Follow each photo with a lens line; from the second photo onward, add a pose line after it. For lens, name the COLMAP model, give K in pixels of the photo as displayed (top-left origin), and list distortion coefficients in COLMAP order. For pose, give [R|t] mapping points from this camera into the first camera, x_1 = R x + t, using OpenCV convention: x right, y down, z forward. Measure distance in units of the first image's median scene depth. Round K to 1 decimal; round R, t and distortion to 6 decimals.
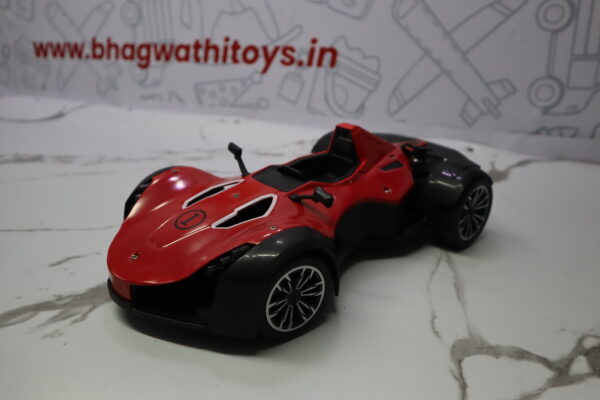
lens RADIAL K [[450.4, 0, 305.2], [0, 450.4, 200.4], [0, 0, 1]] dist [-0.107968, 0.091377]
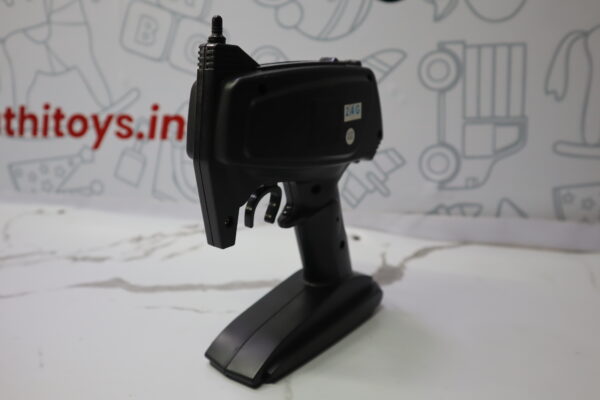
lens RADIAL K [[449.8, 0, 304.9], [0, 449.8, 198.4], [0, 0, 1]] dist [-0.093226, 0.077729]
pose [[0.983276, -0.040233, 0.177624, 0.130290], [0.066423, 0.987337, -0.144060, -0.066997], [-0.169579, 0.153450, 0.973497, 0.209382]]
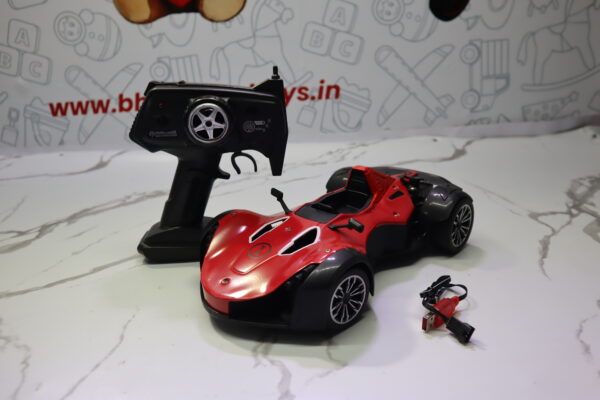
lens RADIAL K [[449.8, 0, 304.9], [0, 449.8, 198.4], [0, 0, 1]] dist [-0.093226, 0.077729]
pose [[0.919591, -0.183123, 0.347588, -0.580443], [0.200307, 0.979636, -0.013827, 0.016482], [-0.337977, 0.082339, 0.937545, -0.284537]]
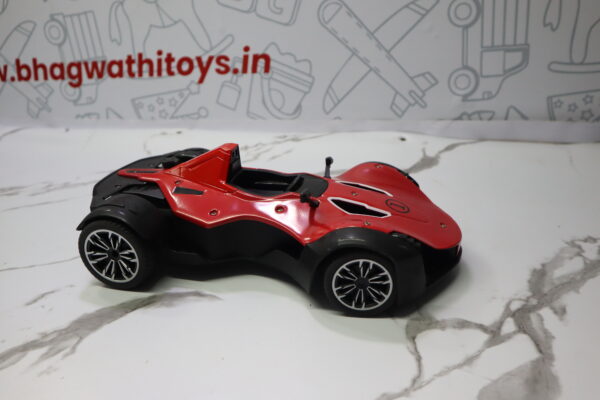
lens RADIAL K [[450.4, 0, 305.2], [0, 450.4, 200.4], [0, 0, 1]] dist [-0.107968, 0.091377]
pose [[0.985111, -0.116677, 0.126269, -0.016863], [0.112773, 0.992907, 0.037658, -0.030403], [-0.129767, -0.022858, 0.991281, -0.051717]]
